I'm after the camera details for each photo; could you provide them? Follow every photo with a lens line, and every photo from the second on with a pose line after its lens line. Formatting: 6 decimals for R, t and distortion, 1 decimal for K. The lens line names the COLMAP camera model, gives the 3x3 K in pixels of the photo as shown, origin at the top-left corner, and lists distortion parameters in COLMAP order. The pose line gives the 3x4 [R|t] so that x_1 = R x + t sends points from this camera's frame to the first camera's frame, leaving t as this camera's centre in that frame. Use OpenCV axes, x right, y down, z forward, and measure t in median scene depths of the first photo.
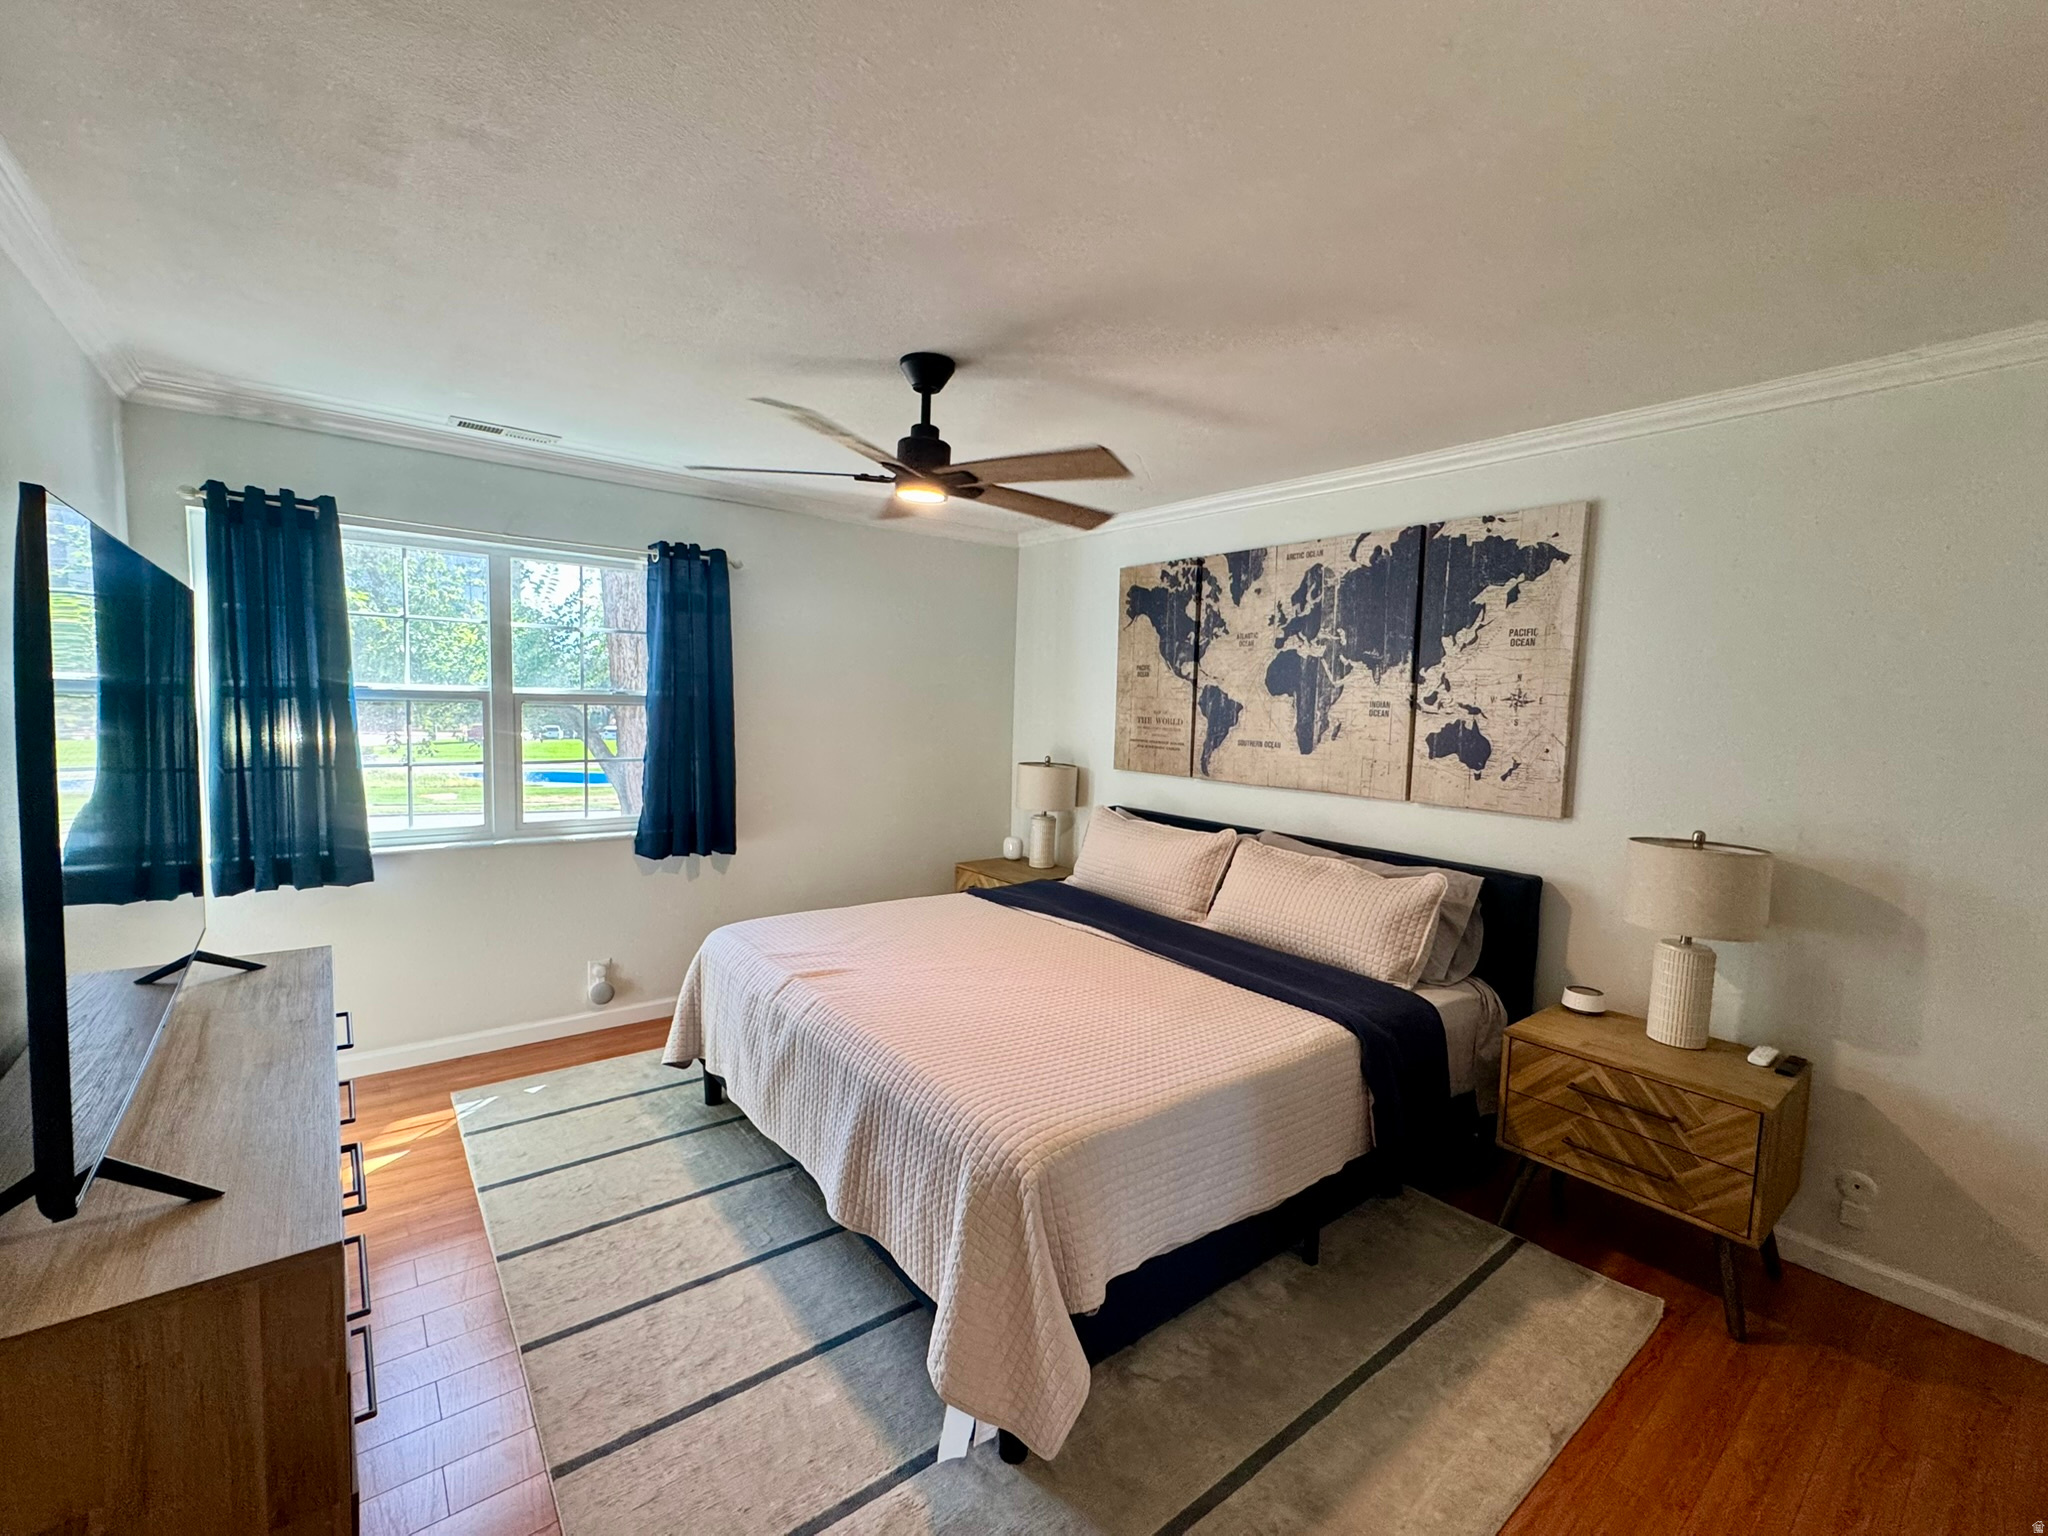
lens RADIAL K [[817.8, 0, 1023.0], [0, 817.8, 765.8], [0, 0, 1]] dist [-0.002084, 0.000003]
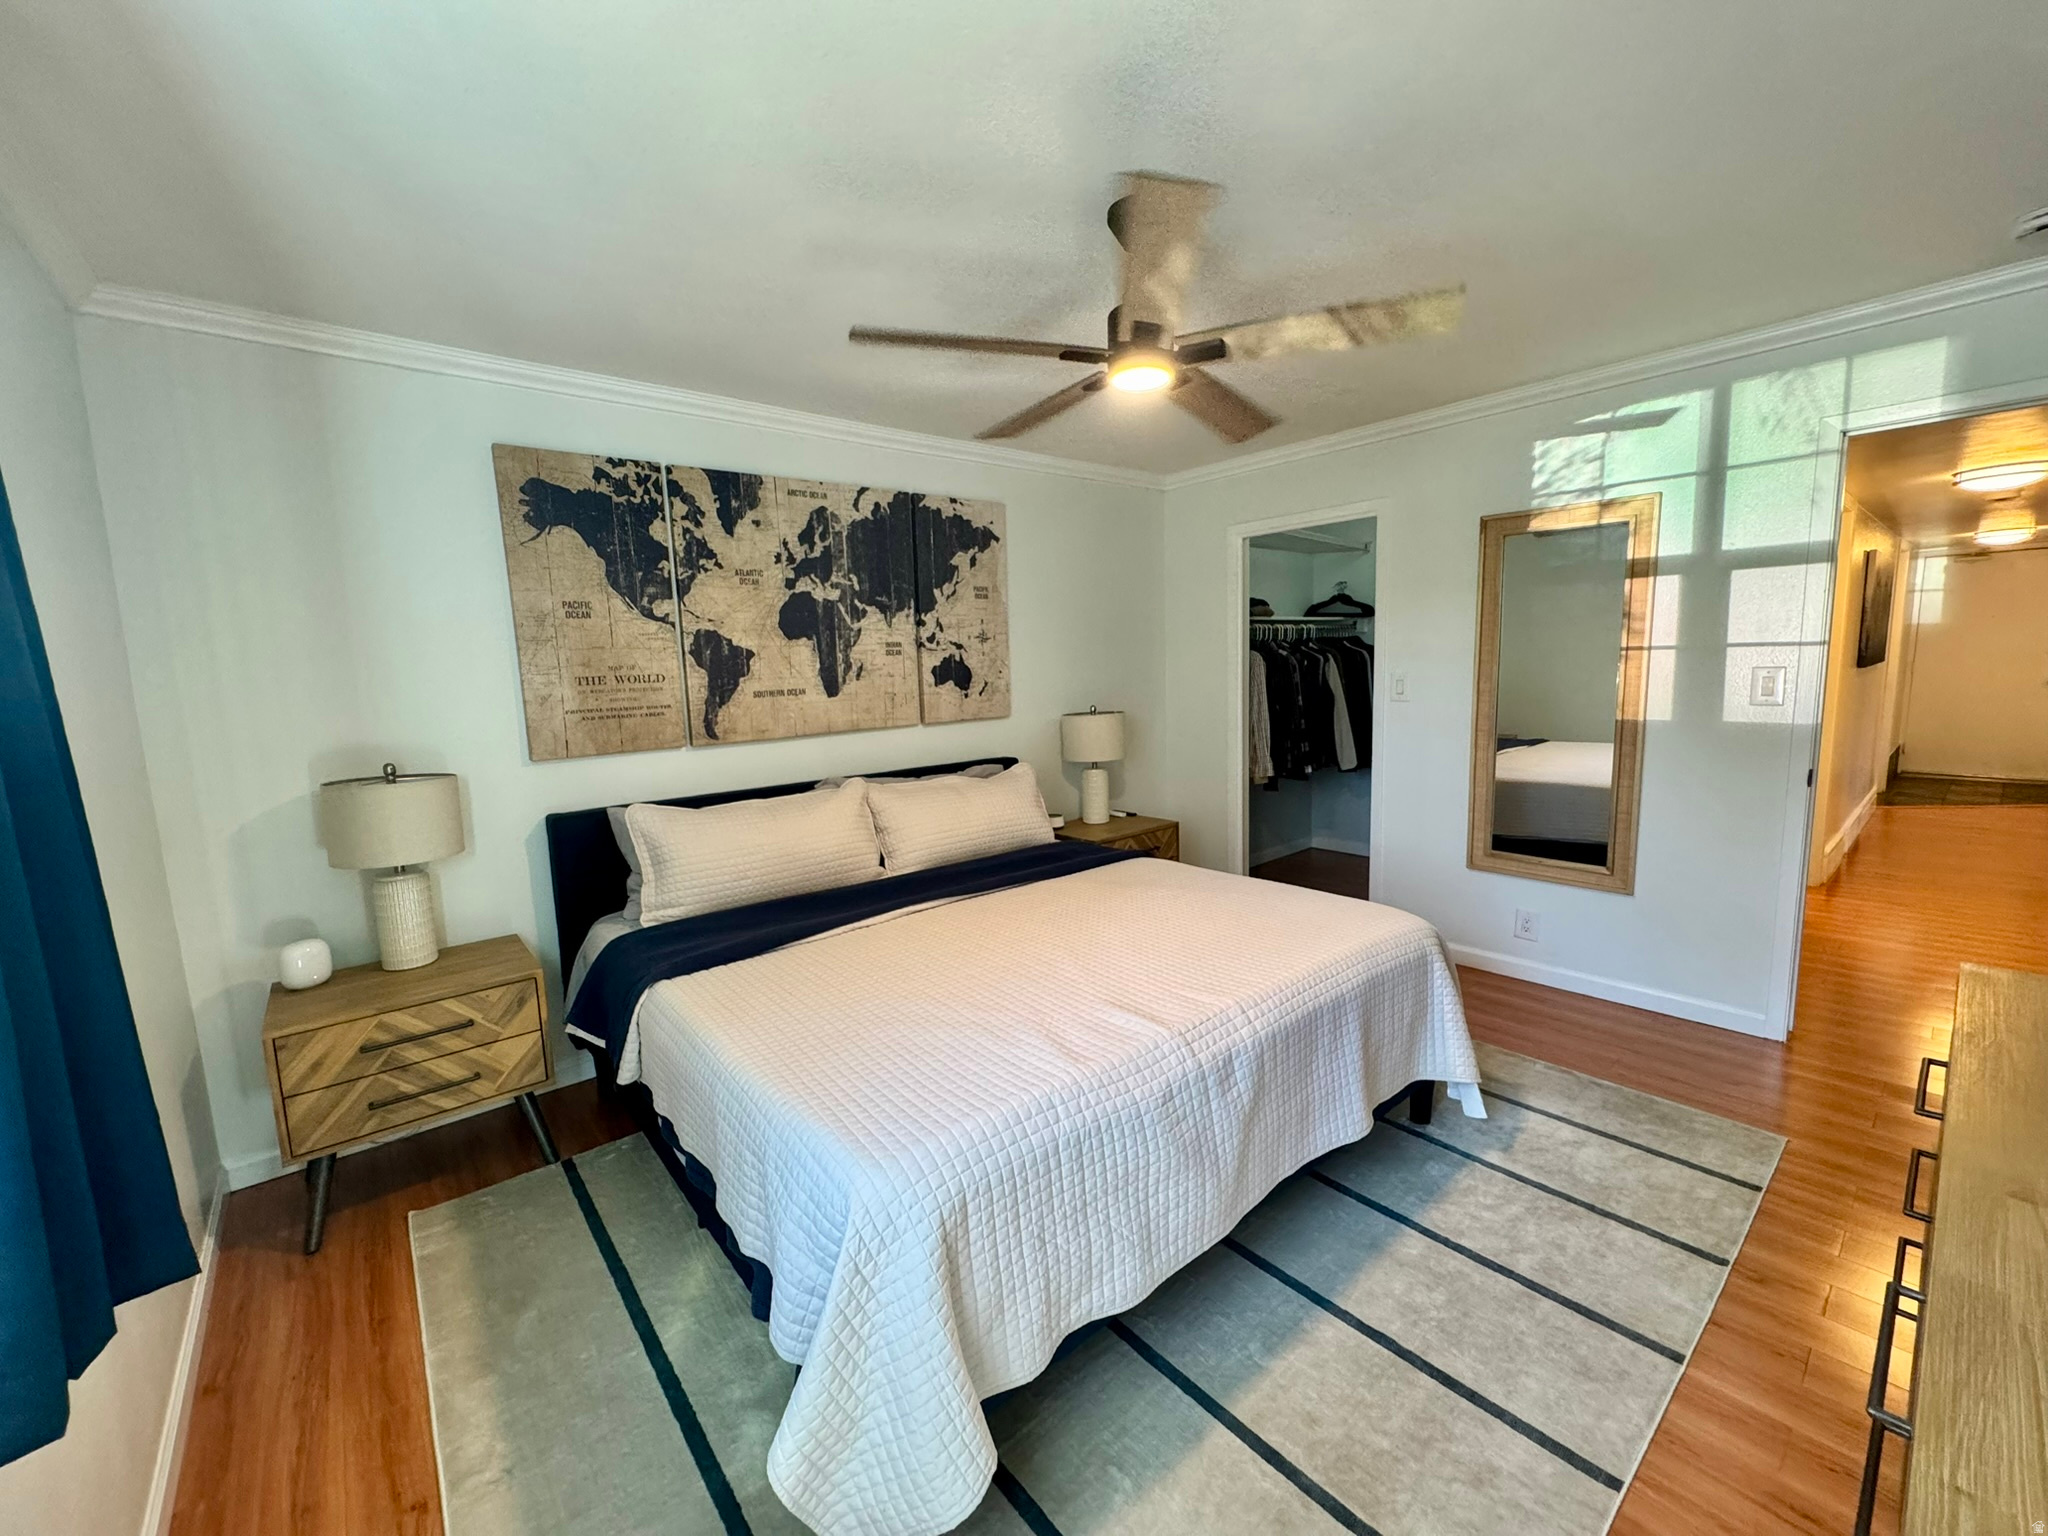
lens RADIAL K [[817.8, 0, 1023.0], [0, 817.8, 765.8], [0, 0, 1]] dist [-0.002084, 0.000003]
pose [[-0.000993, -0.160928, 0.986966, -0.681081], [0.112685, 0.980662, 0.160013, -0.067303], [-0.993630, 0.111375, 0.017161, 0.770963]]
